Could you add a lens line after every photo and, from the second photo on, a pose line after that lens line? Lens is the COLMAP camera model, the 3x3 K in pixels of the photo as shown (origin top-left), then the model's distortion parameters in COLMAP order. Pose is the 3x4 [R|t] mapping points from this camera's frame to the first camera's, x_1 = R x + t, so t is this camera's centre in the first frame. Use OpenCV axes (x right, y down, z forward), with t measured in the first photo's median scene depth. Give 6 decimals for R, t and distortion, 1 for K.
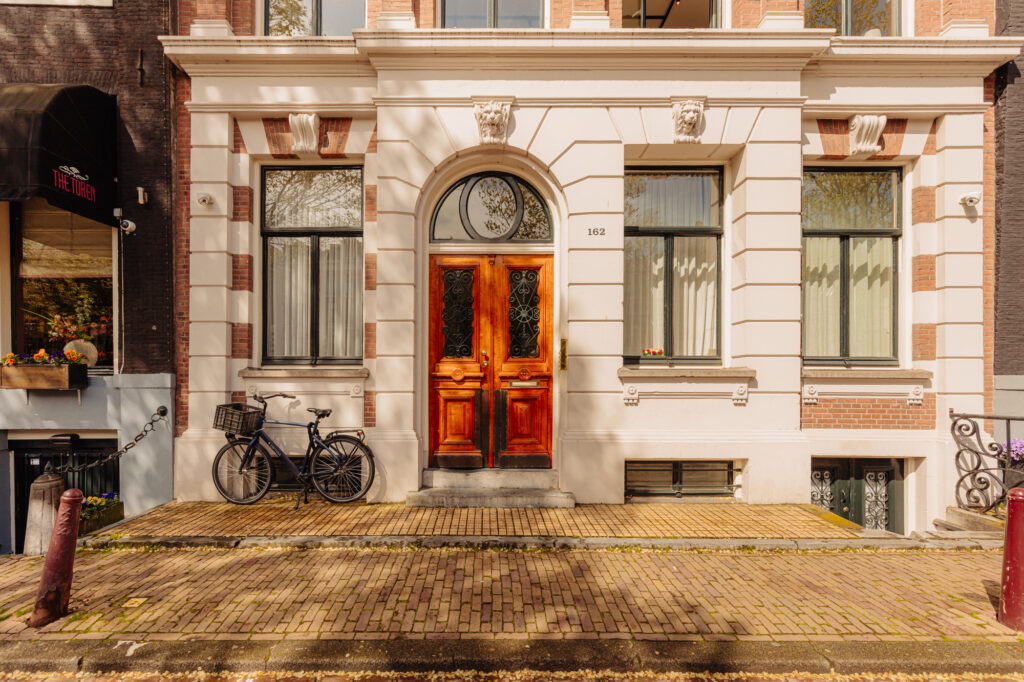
lens RADIAL K [[471.2, 0, 512.0], [0, 471.2, 341.0], [0, 0, 1]] dist [0.003753, 0.000336]
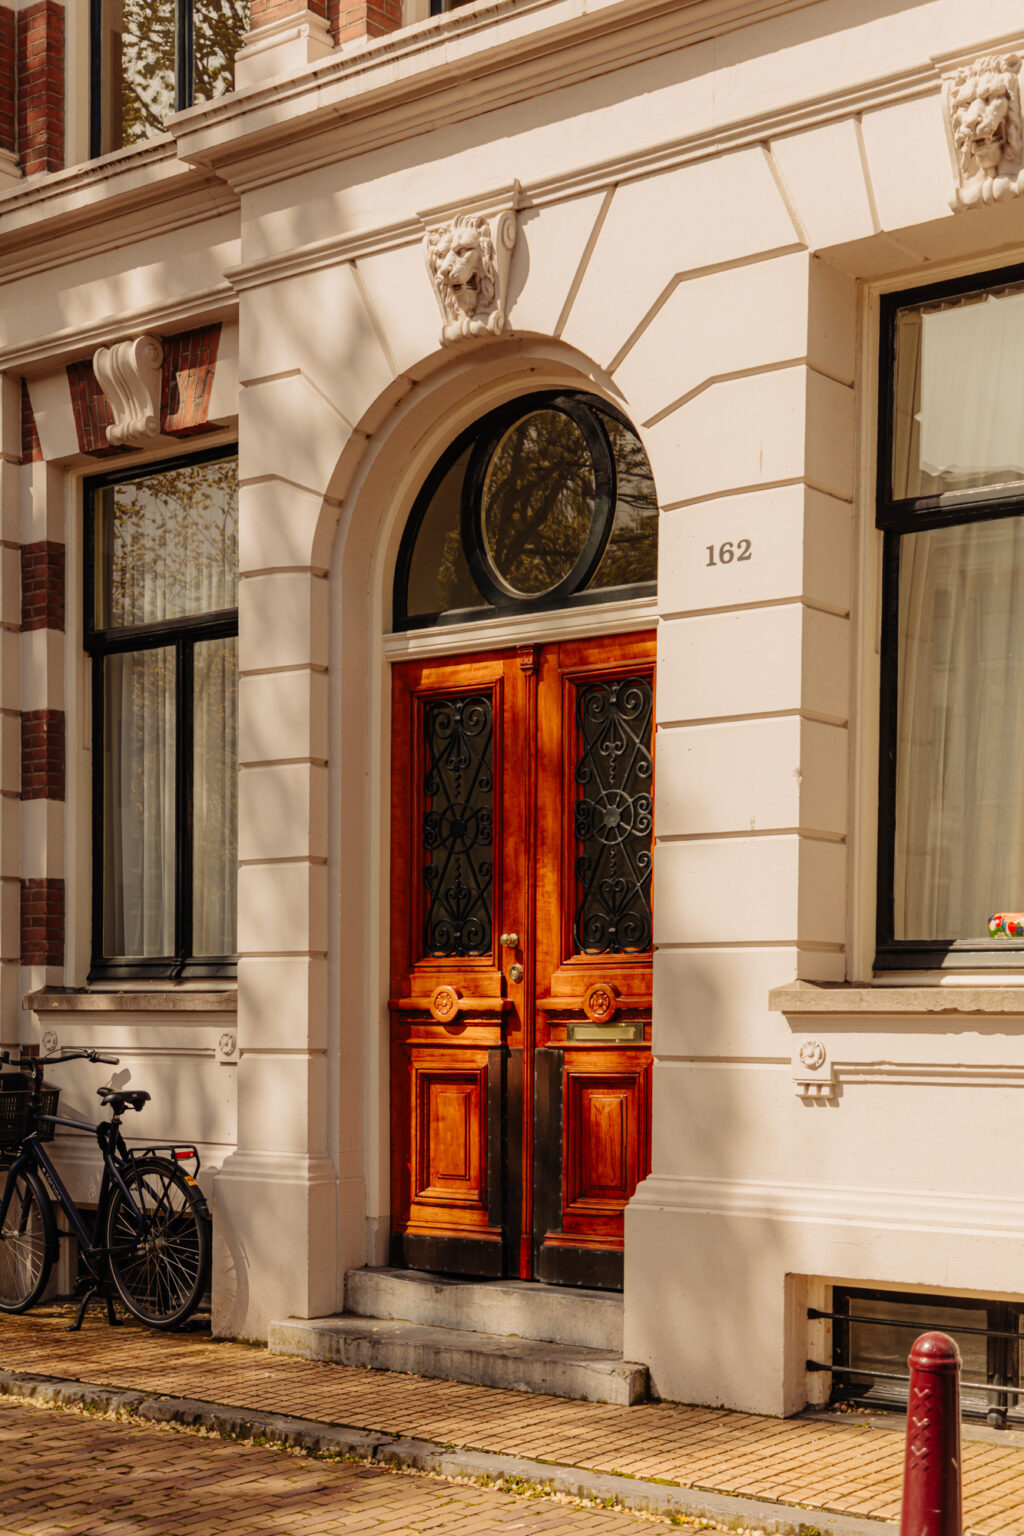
lens RADIAL K [[2100.1, 0, 512.2], [0, 2100.1, 820.0], [0, 0, 1]] dist [0.017098, 0.056685]
pose [[0.791769, -0.053758, -0.608451, 0.874853], [0.043734, 0.998552, -0.031314, -0.013947], [0.609254, -0.001817, 0.792973, -0.199036]]
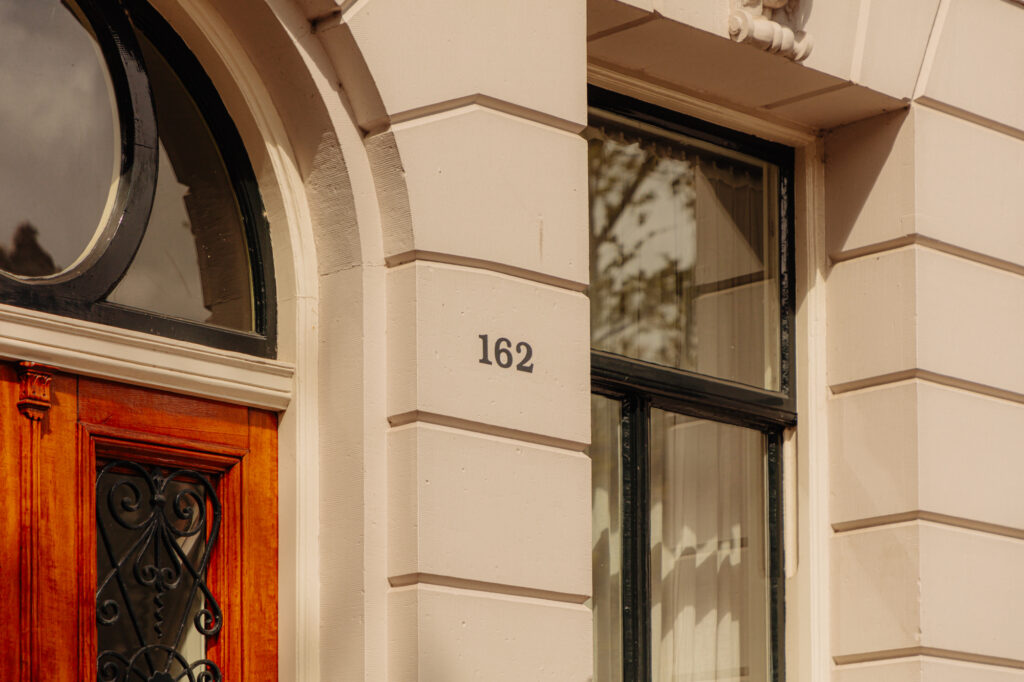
lens RADIAL K [[3163.1, 0, 512.0], [0, 3163.1, 341.0], [0, 0, 1]] dist [-0.038297, -0.772584]
pose [[0.698702, 0.155110, 0.698395, -0.825741], [-0.056445, 0.985122, -0.162321, 0.004373], [-0.713182, 0.073993, 0.697063, -0.040579]]
